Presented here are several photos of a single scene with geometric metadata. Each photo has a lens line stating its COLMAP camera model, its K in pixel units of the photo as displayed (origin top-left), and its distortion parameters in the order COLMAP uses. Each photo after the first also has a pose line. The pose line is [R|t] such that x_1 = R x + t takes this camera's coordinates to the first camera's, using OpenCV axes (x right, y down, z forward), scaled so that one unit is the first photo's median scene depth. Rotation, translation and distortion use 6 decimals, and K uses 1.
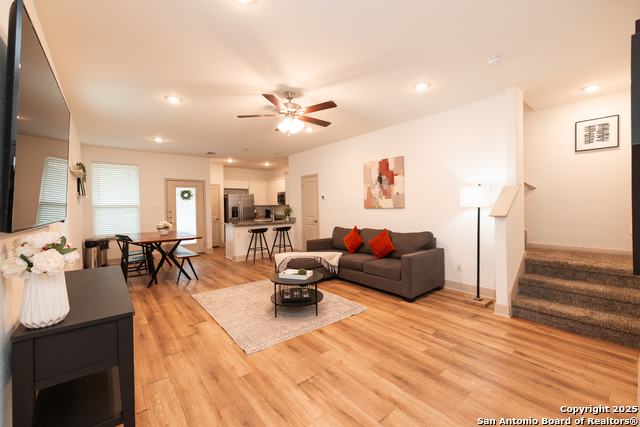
lens RADIAL K [[267.5, 0, 322.1], [0, 267.5, 194.7], [0, 0, 1]] dist [0.001926, 0.000468]
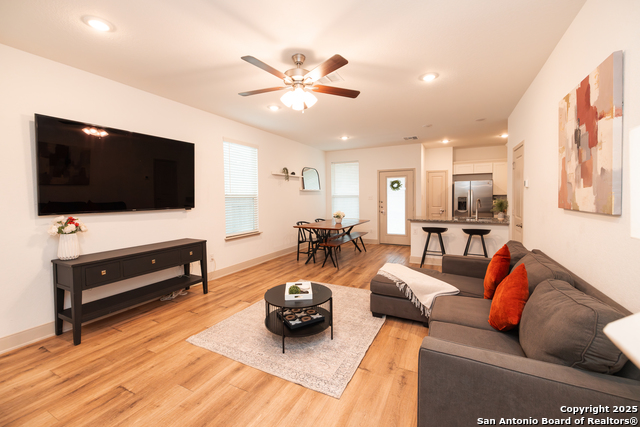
lens RADIAL K [[267.5, 0, 322.1], [0, 267.5, 194.7], [0, 0, 1]] dist [0.001926, 0.000468]
pose [[0.393452, 0.004840, -0.919332, 0.438200], [0.043087, 0.998790, 0.023698, 0.001944], [0.918335, -0.048935, 0.392768, 0.520000]]
